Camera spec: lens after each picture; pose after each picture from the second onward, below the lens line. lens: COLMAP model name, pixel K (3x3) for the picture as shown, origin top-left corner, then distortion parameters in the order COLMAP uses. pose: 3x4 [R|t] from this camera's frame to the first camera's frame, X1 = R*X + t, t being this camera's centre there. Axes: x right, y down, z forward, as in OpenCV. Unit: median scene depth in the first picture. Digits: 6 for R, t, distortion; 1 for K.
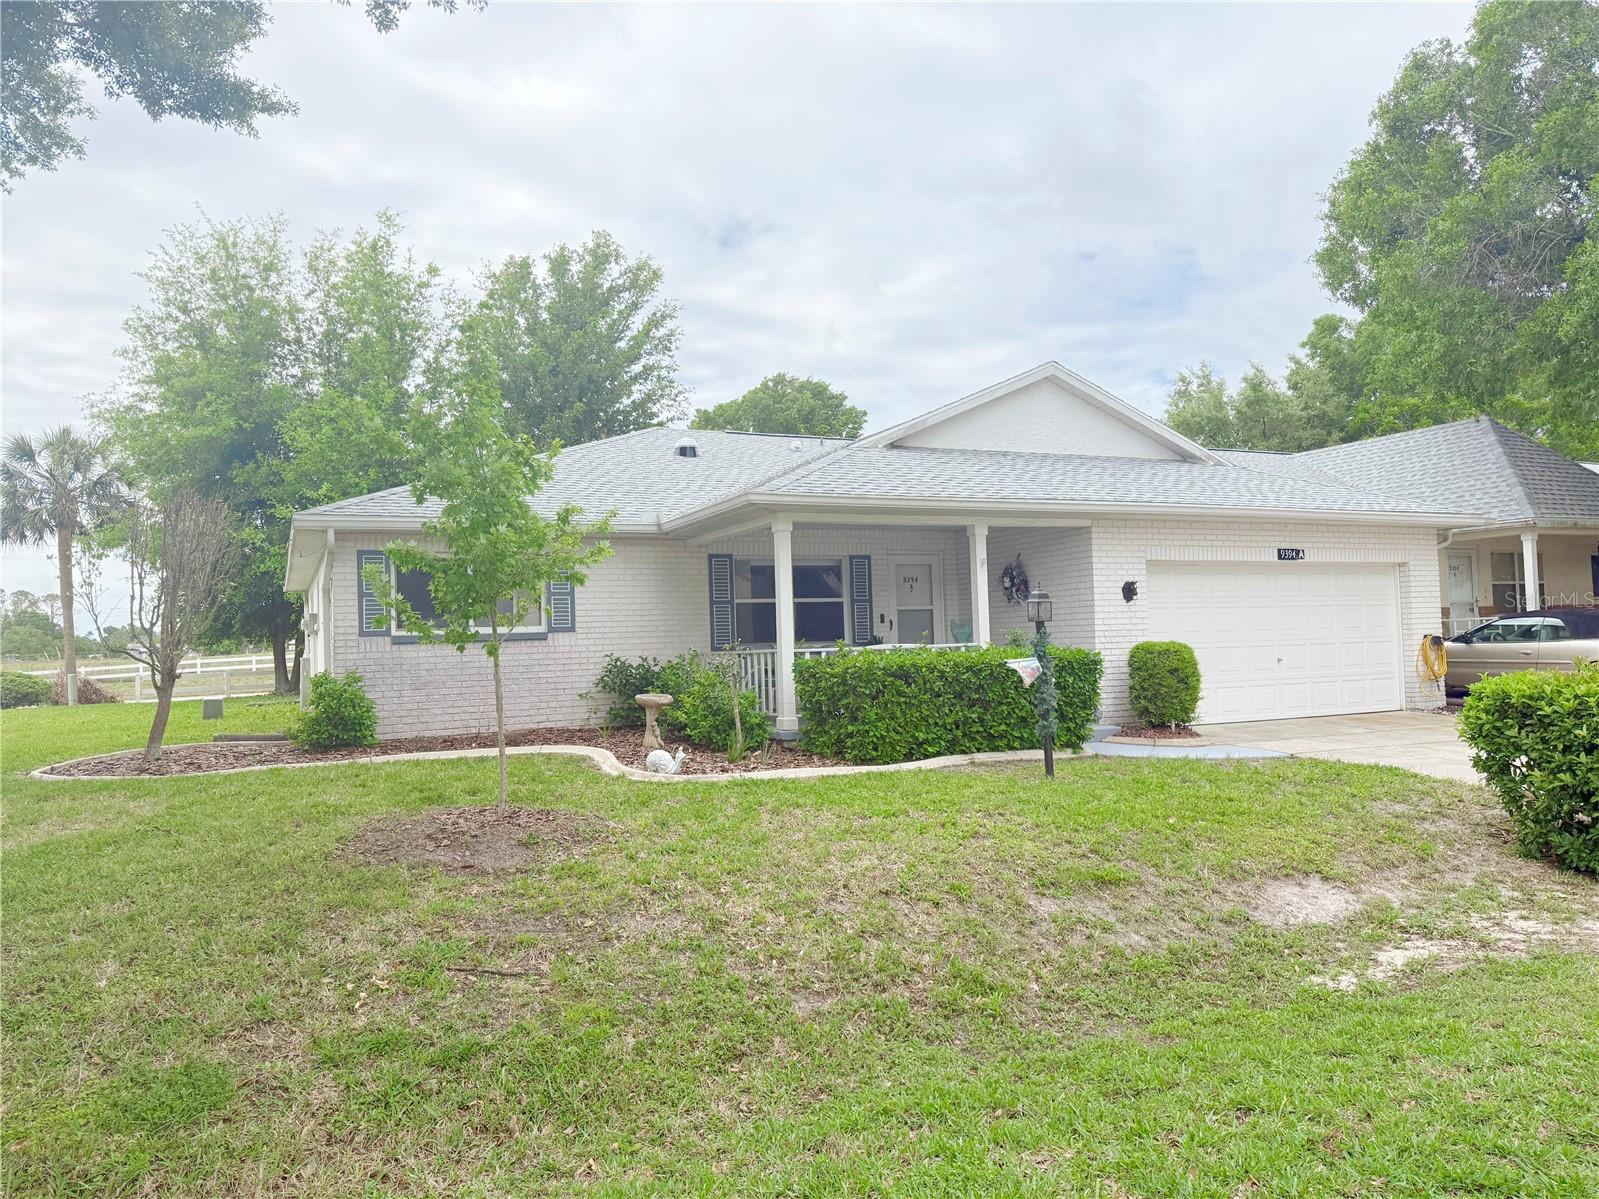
lens RADIAL K [[1112.0, 0, 796.3], [0, 1112.0, 597.5], [0, 0, 1]] dist [0.068030, -0.086949]
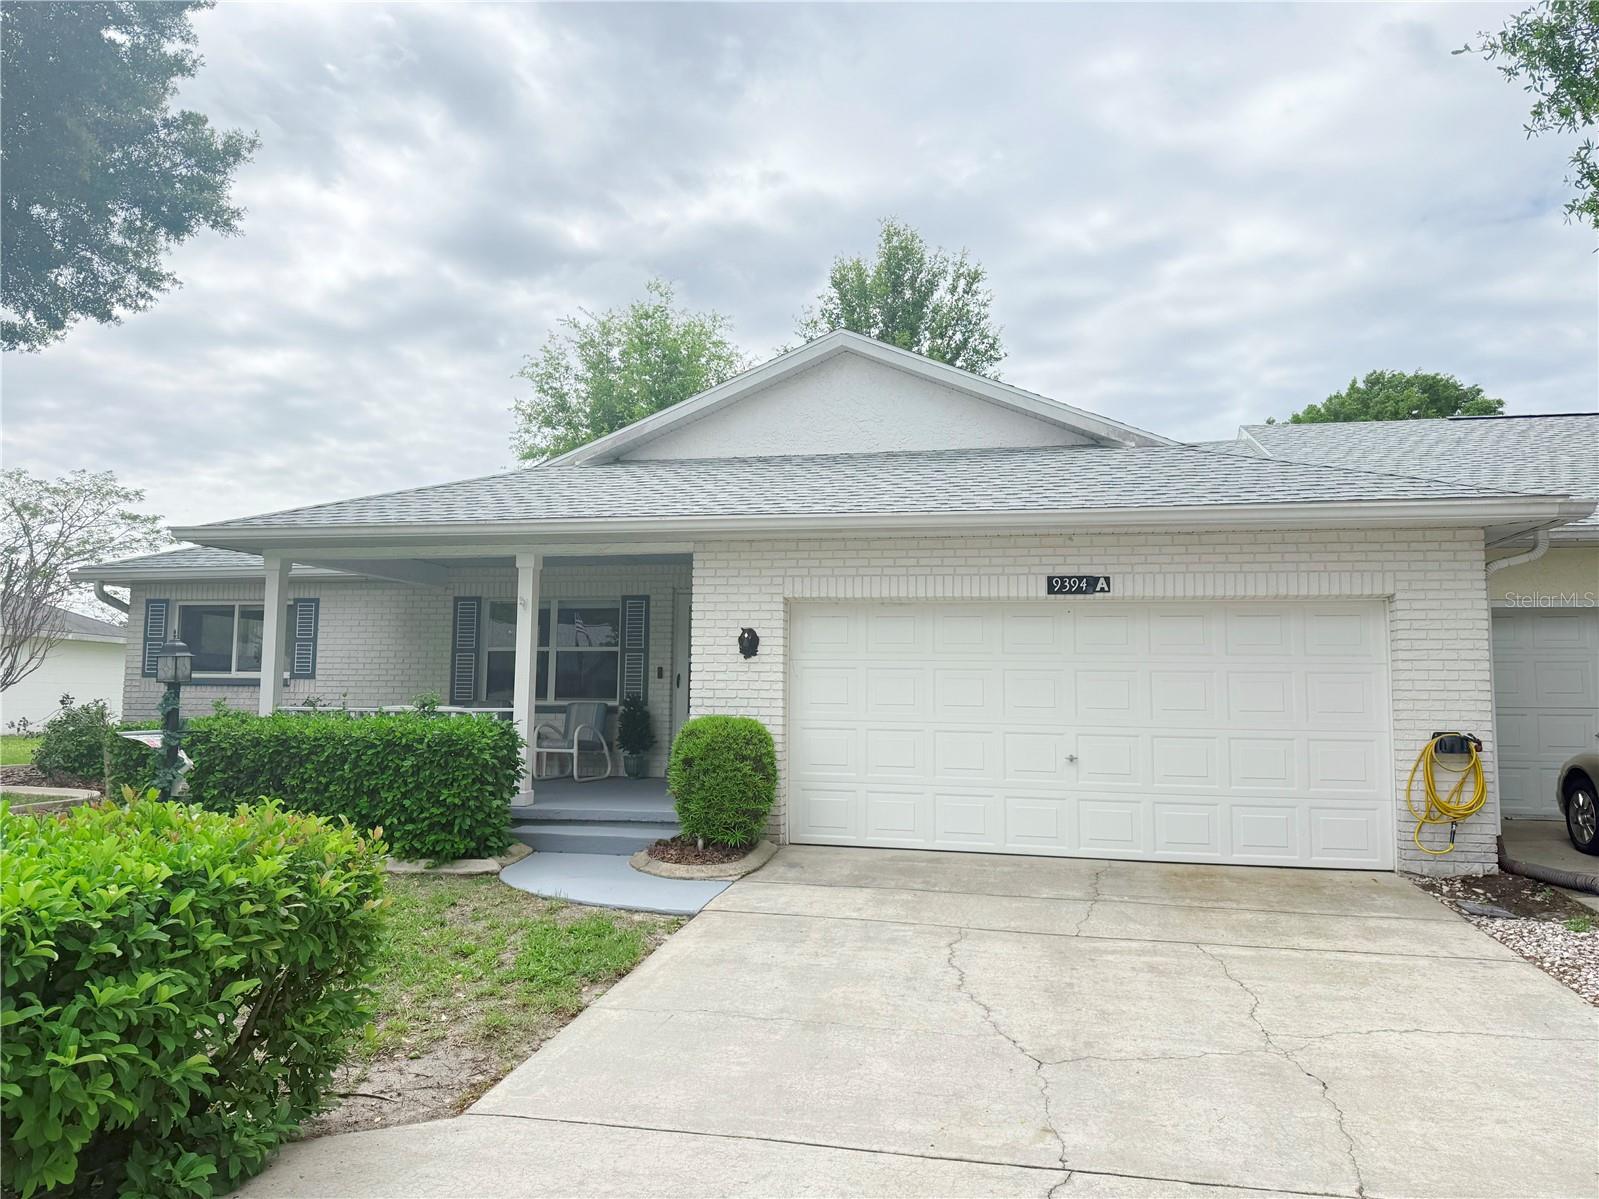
lens RADIAL K [[1112.0, 0, 805.2], [0, 1112.0, 586.7], [0, 0, 1]] dist [0.068030, -0.086949]
pose [[0.803063, -0.019093, -0.595588, 0.731223], [-0.008818, 0.998996, -0.043915, -0.010345], [0.595829, 0.040519, 0.802089, 0.459011]]
